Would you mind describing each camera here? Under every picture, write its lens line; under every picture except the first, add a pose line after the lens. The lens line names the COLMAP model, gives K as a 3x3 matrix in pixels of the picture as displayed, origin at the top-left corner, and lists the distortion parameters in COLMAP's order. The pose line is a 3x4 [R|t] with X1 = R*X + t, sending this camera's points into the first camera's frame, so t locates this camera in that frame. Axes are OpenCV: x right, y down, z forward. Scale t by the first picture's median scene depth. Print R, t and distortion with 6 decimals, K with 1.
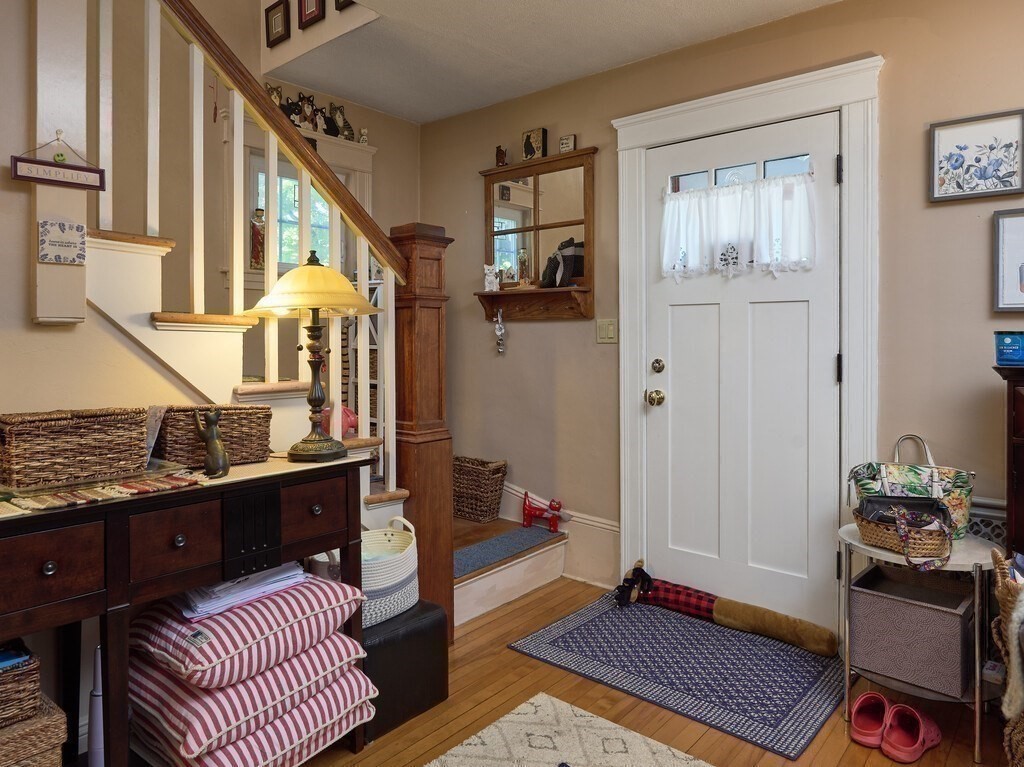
lens RADIAL K [[679.4, 0, 512.0], [0, 679.4, 383.5], [0, 0, 1]] dist [-0.004319, -0.001398]
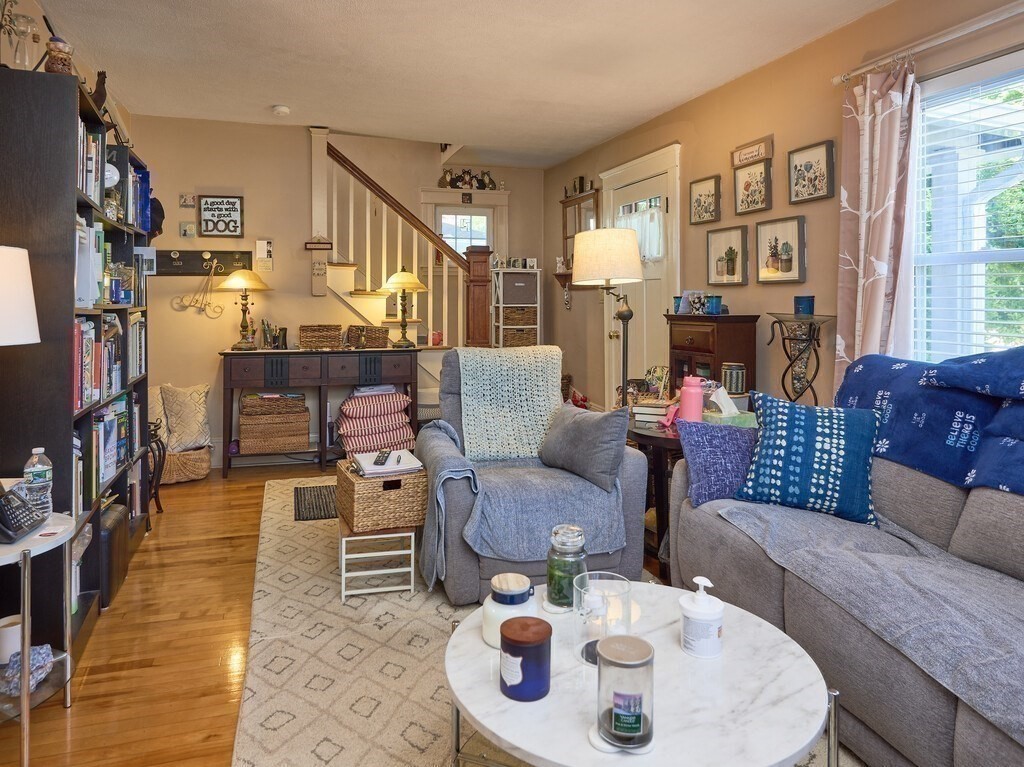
lens RADIAL K [[679.4, 0, 512.0], [0, 679.4, 383.5], [0, 0, 1]] dist [-0.004319, -0.001398]
pose [[0.862438, 0.058526, -0.502768, 1.347986], [-0.031352, 0.997562, 0.062344, 0.071632], [0.505191, -0.038005, 0.862170, -0.991273]]
